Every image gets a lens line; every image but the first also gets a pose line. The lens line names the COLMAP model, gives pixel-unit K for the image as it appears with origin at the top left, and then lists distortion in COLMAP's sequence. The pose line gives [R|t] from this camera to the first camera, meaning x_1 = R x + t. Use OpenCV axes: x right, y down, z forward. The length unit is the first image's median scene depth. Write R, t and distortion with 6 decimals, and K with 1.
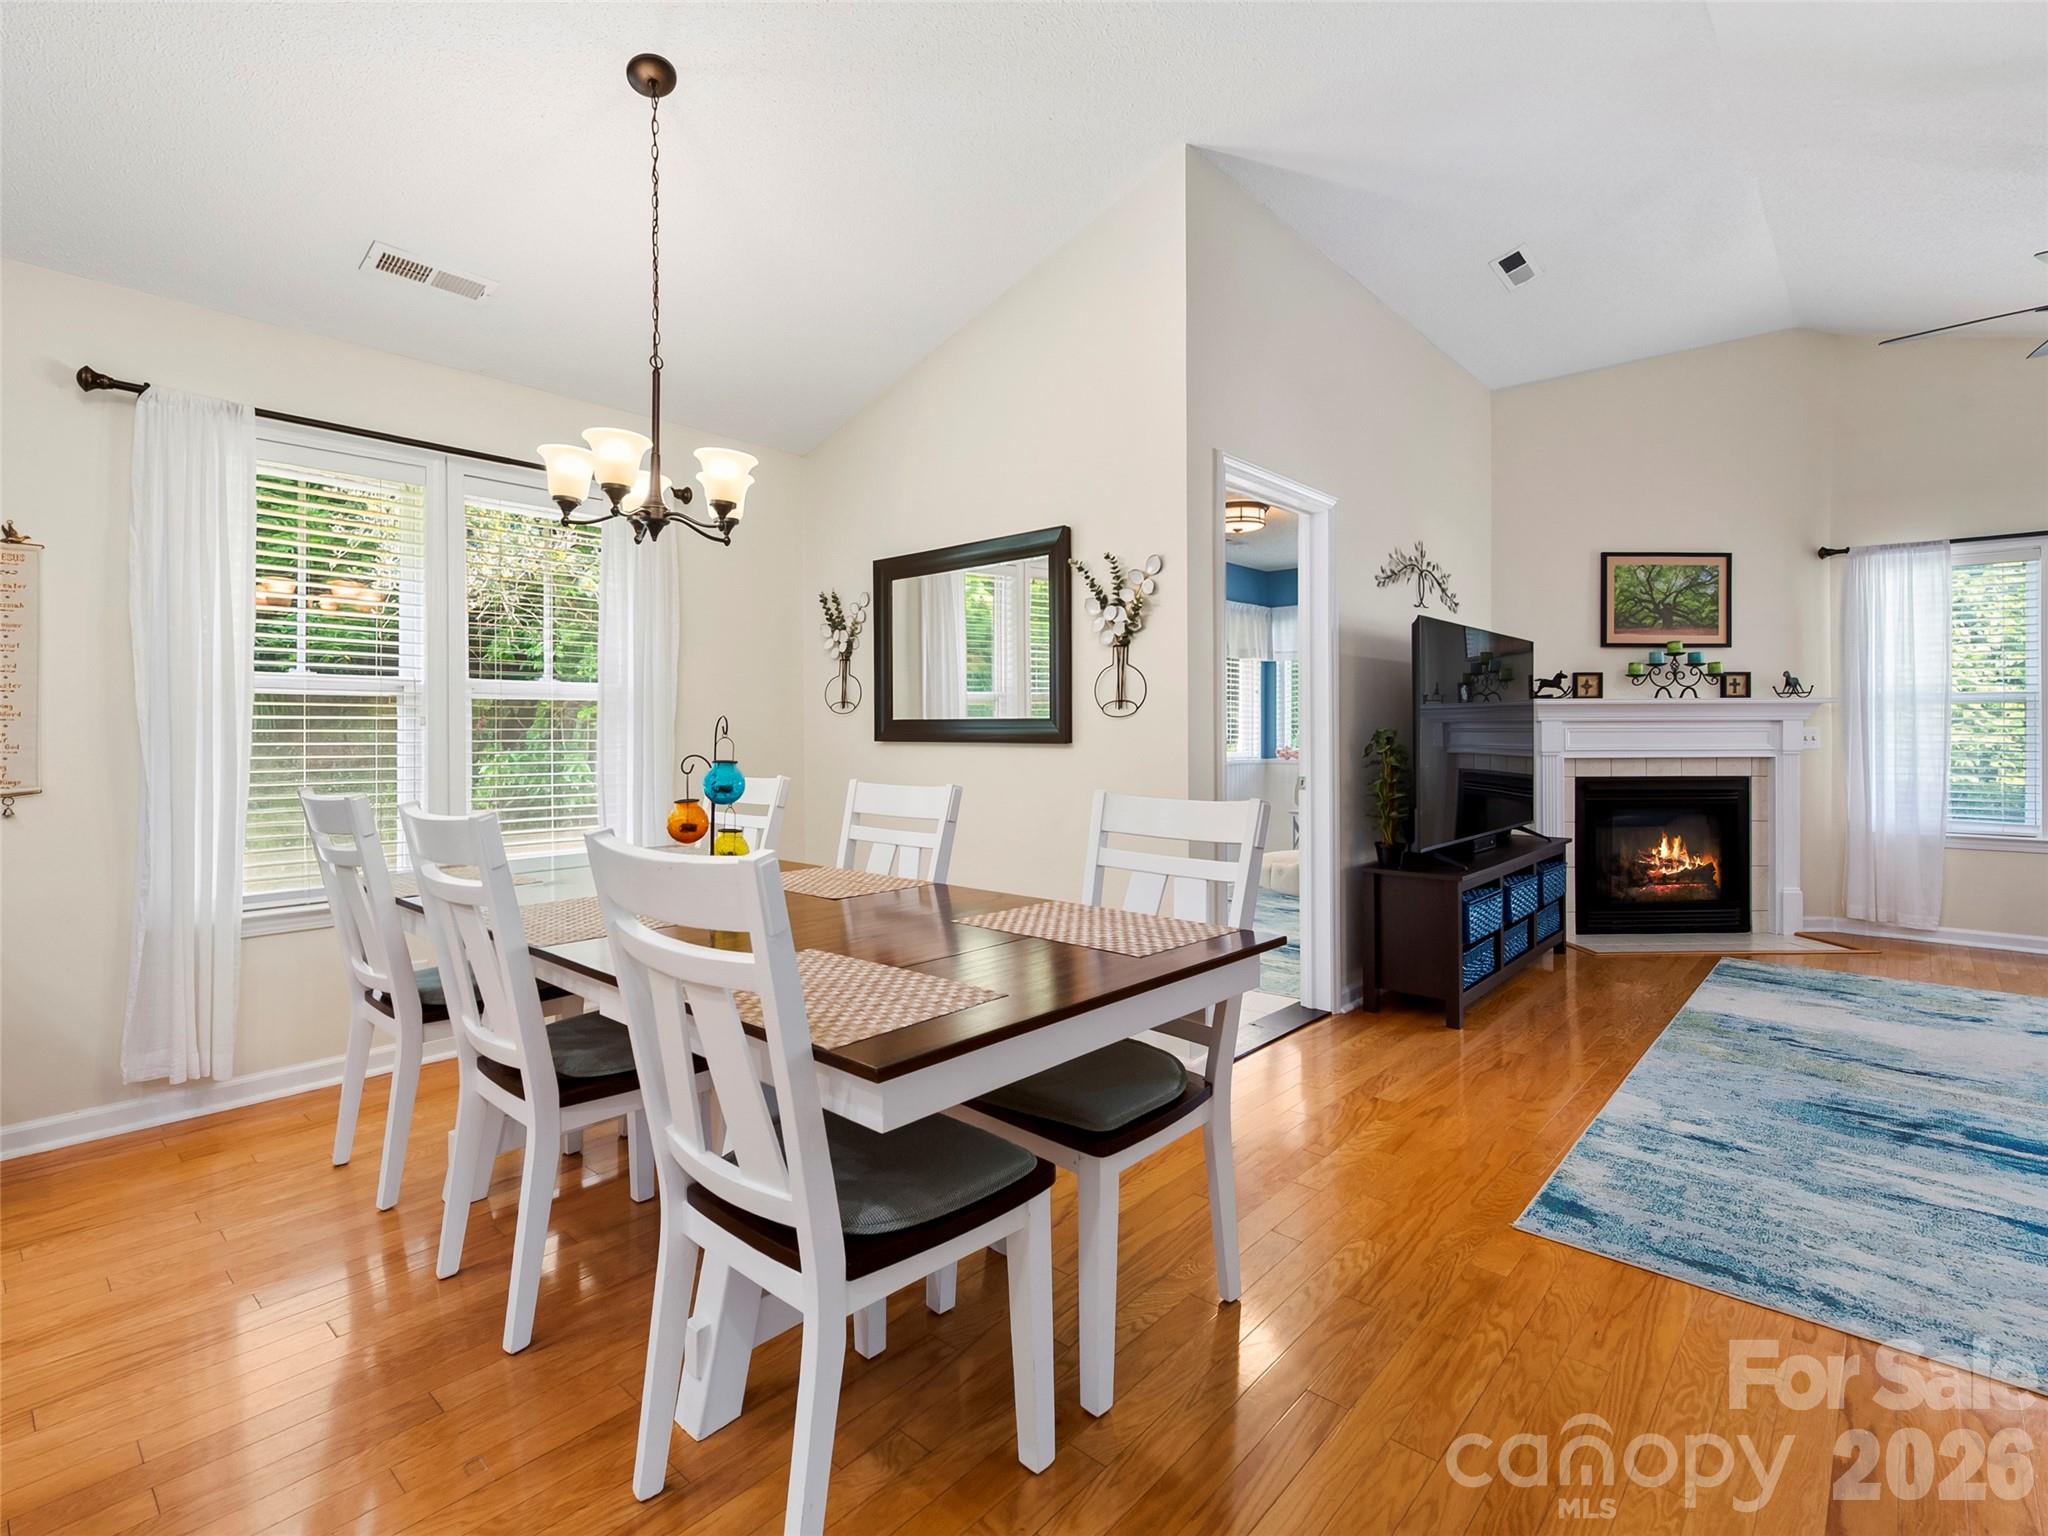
lens RADIAL K [[982.5, 0, 1016.3], [0, 982.5, 726.3], [0, 0, 1]] dist [0.018280, -0.005967]
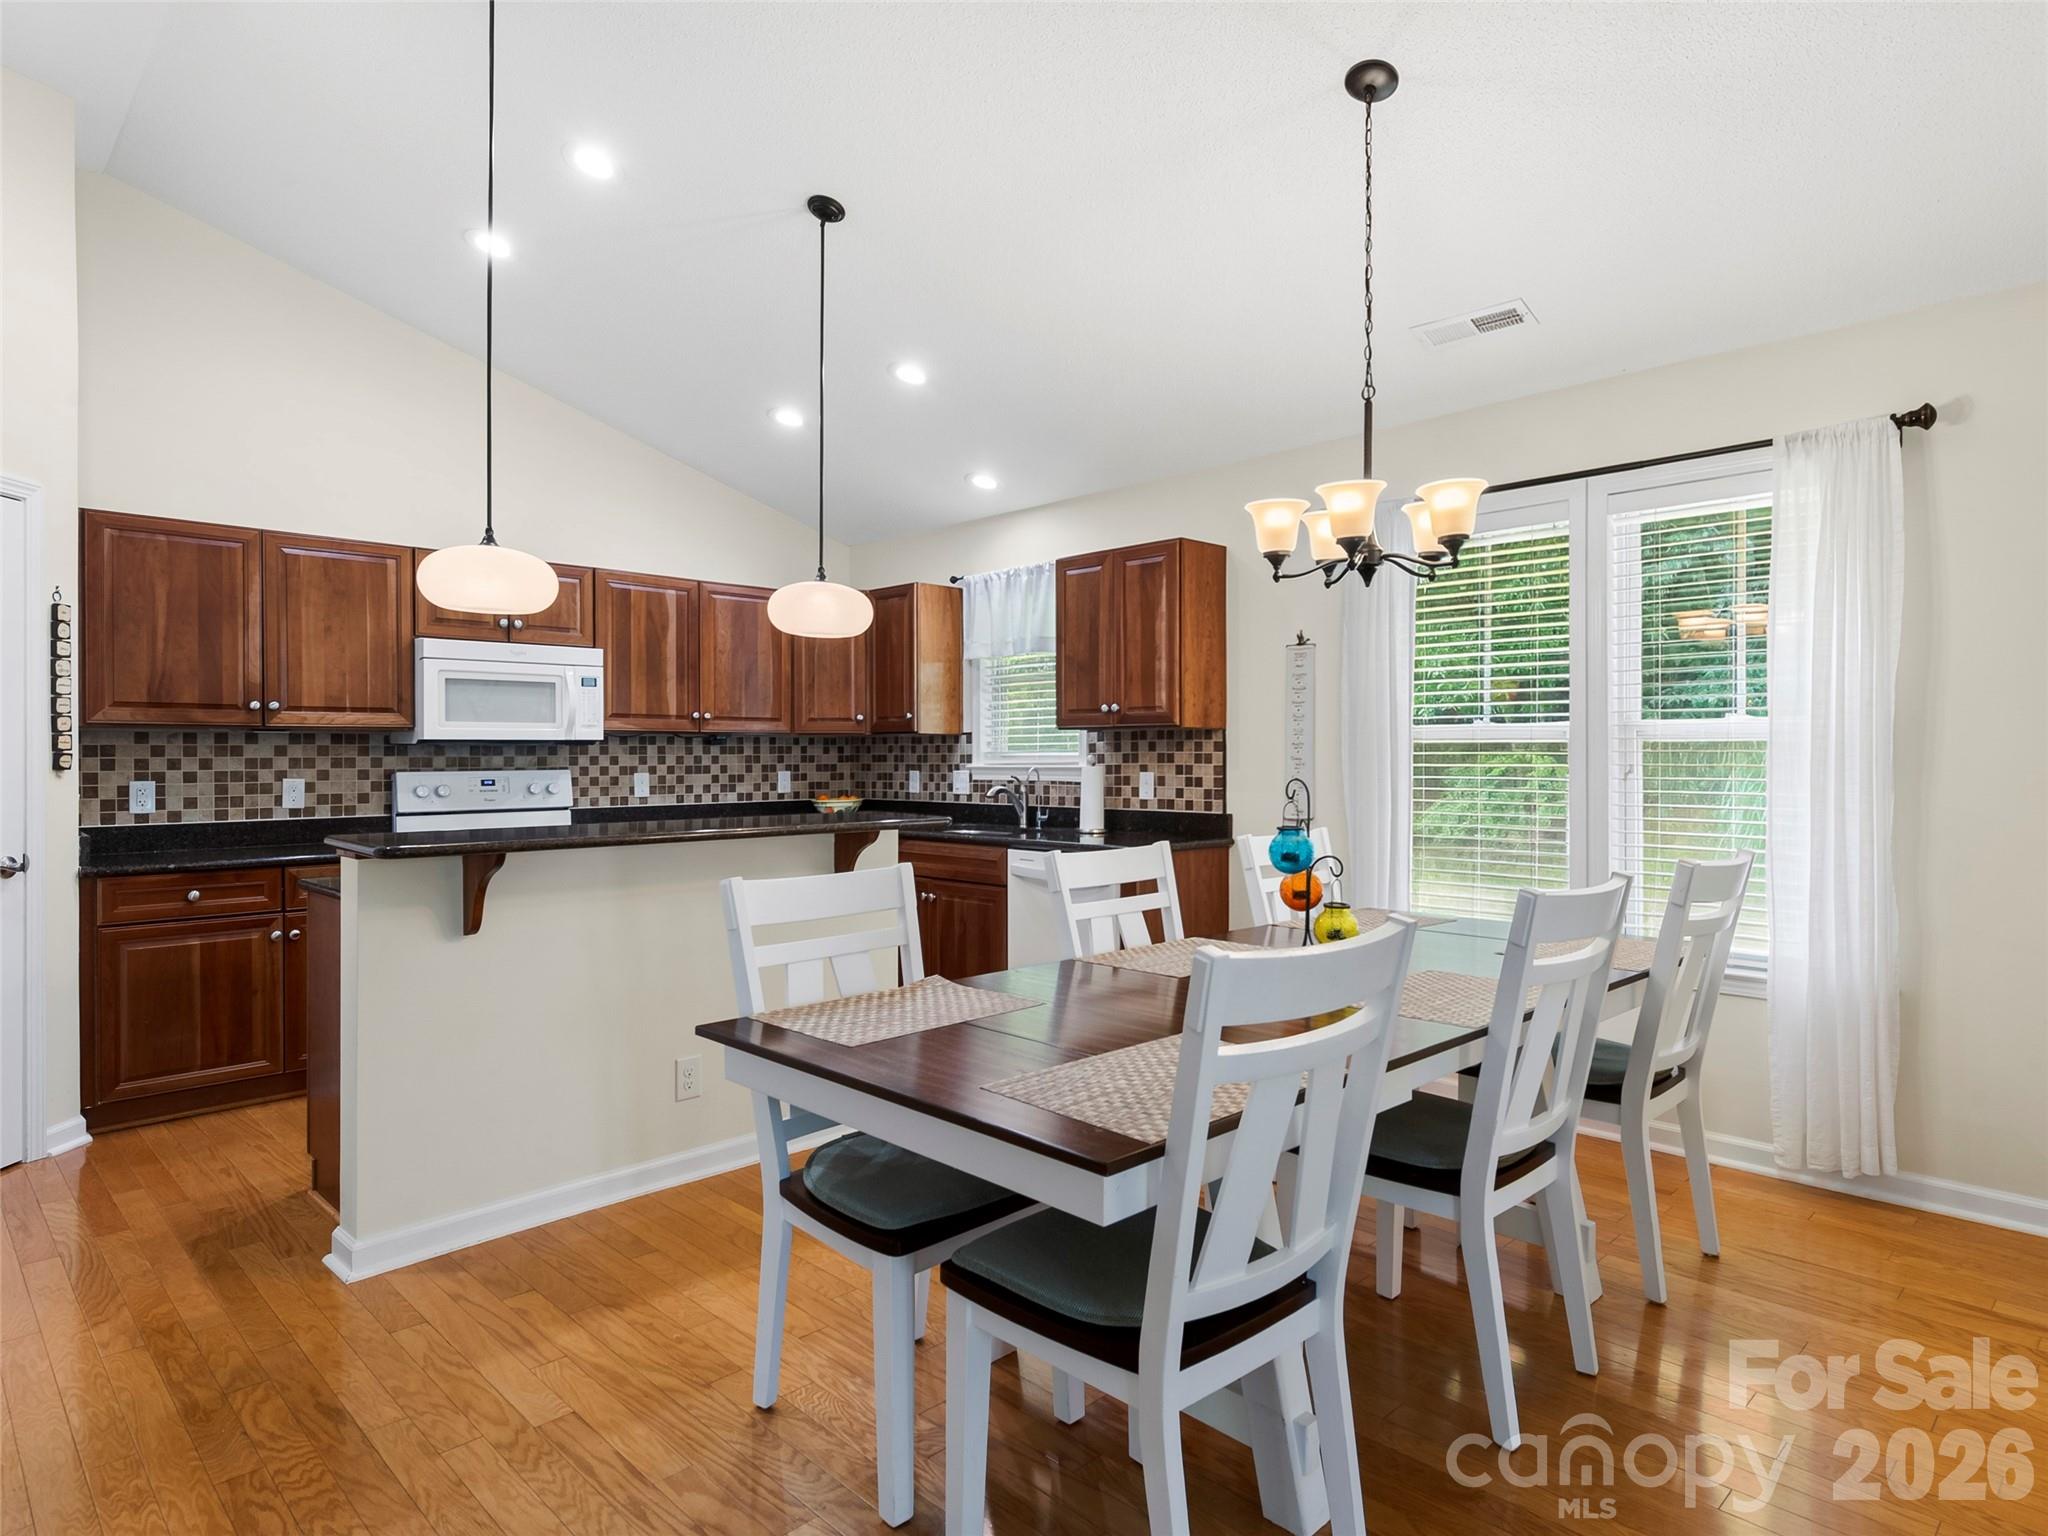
lens RADIAL K [[1164.6, 0, 1024.0], [0, 1164.6, 768.0], [0, 0, 1]] dist [0.006196, 0.001002]
pose [[-0.057552, 0.013924, -0.998245, 0.382492], [0.007061, 0.999883, 0.013540, -0.017176], [0.998318, -0.006269, -0.057644, 0.378143]]
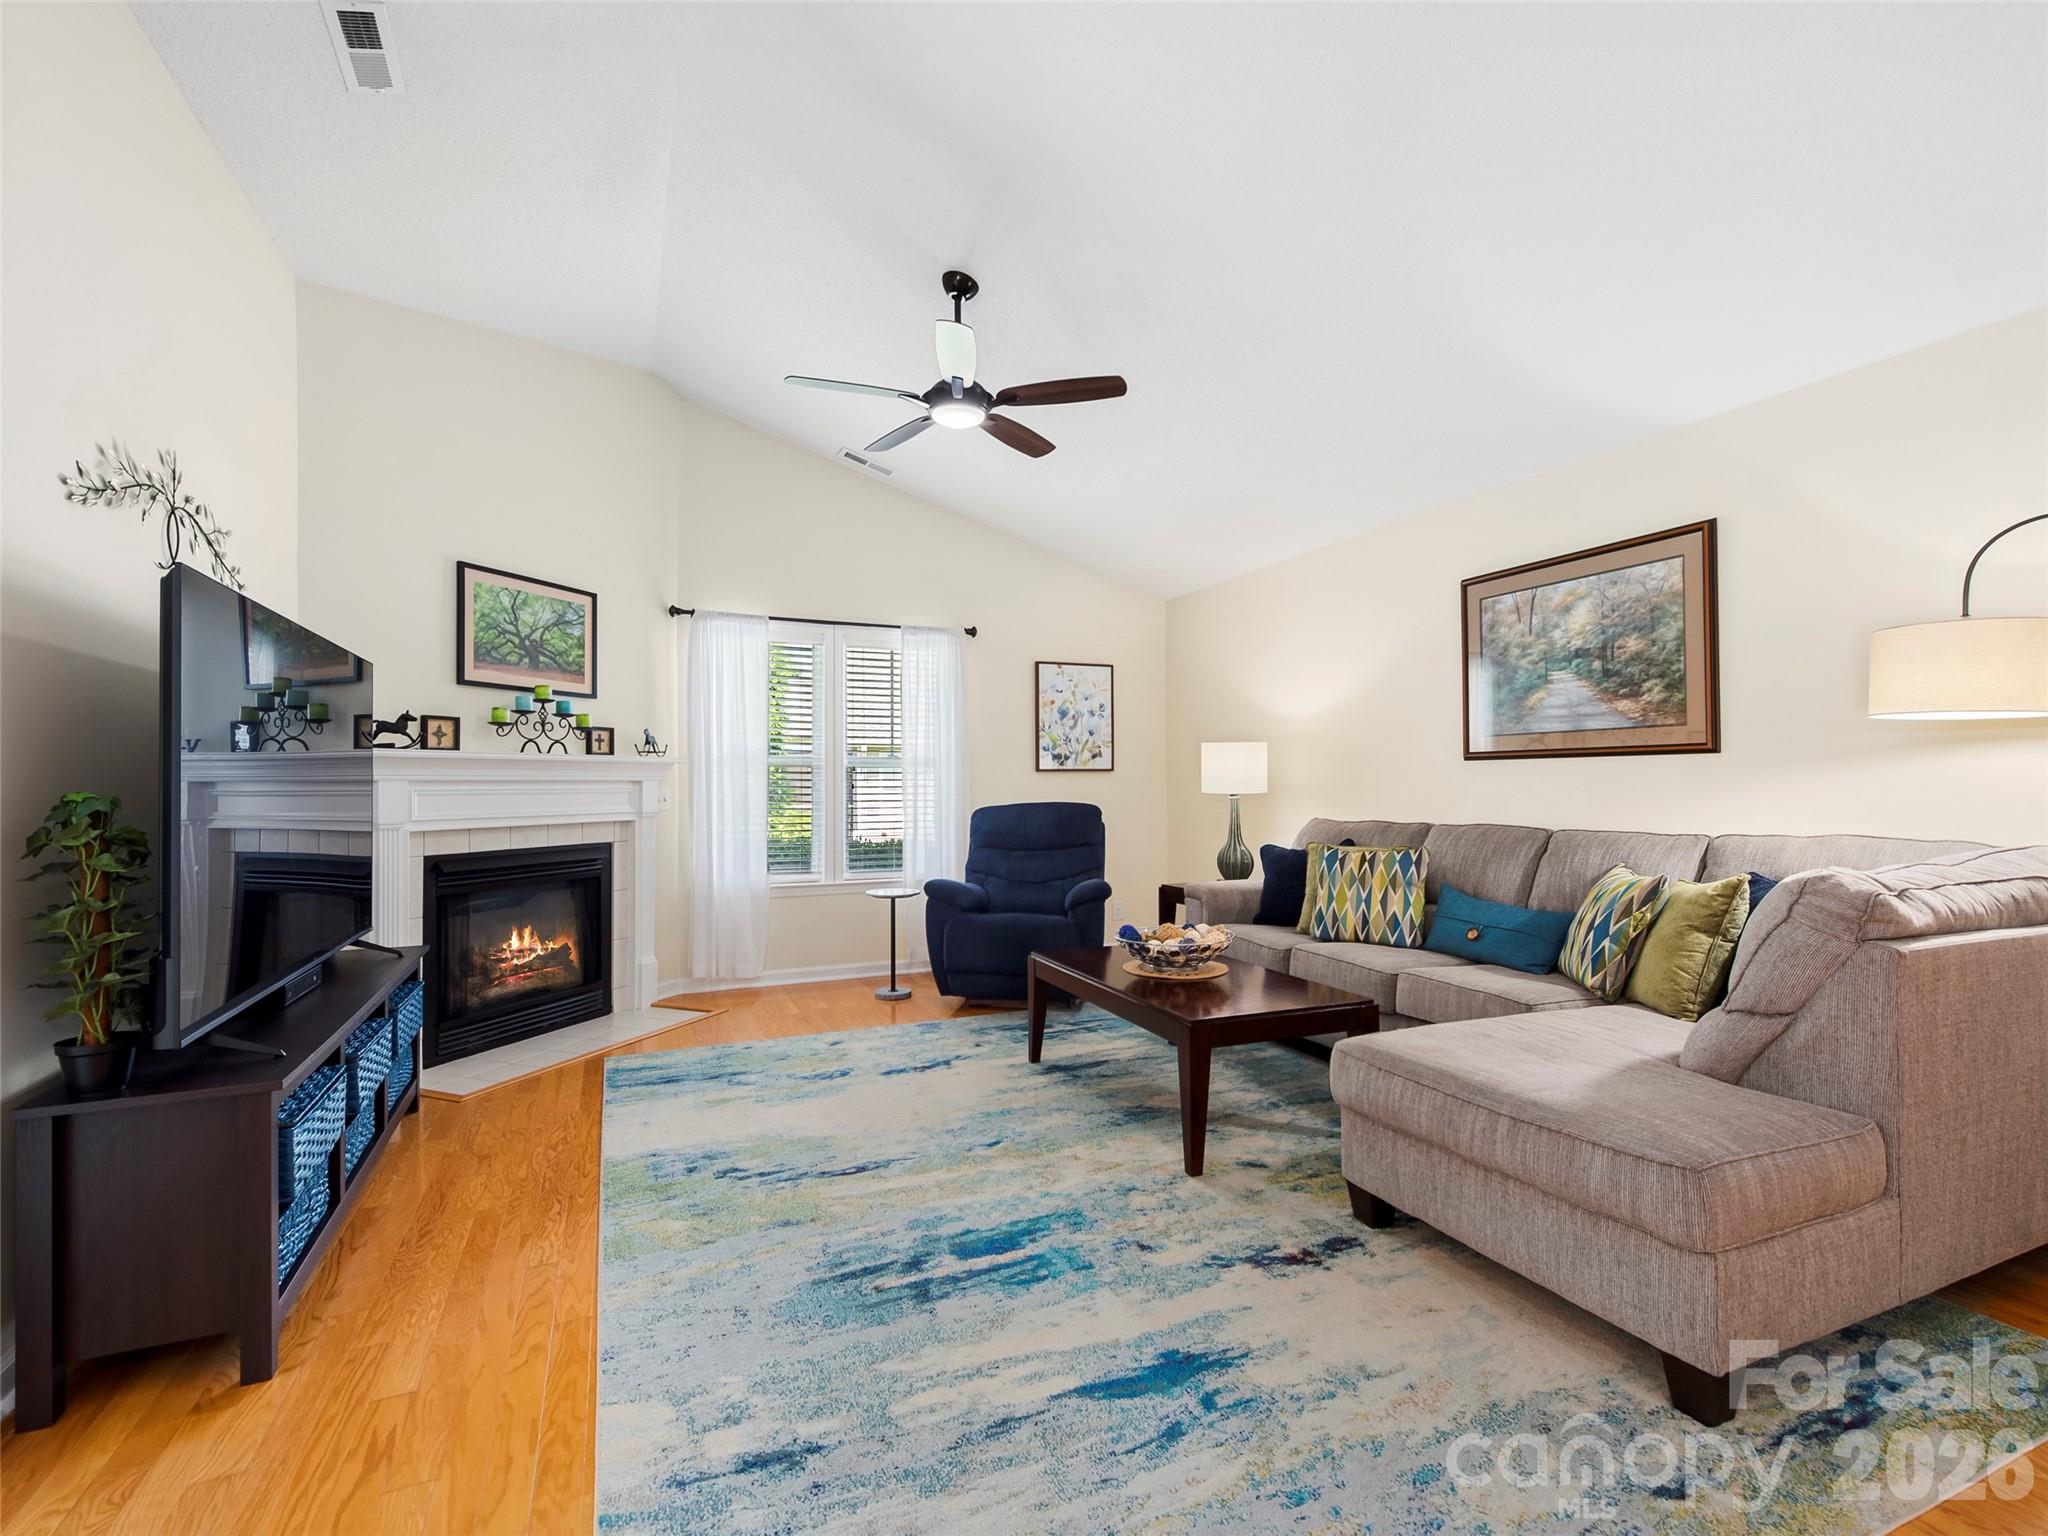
lens RADIAL K [[938.1, 0, 1021.4], [0, 938.1, 777.4], [0, 0, 1]] dist [0.018391, -0.009608]
pose [[0.416649, 0.007271, 0.909039, 0.124284], [0.001697, 0.999960, -0.008776, -0.000852], [-0.909066, 0.005199, 0.416620, 0.337158]]
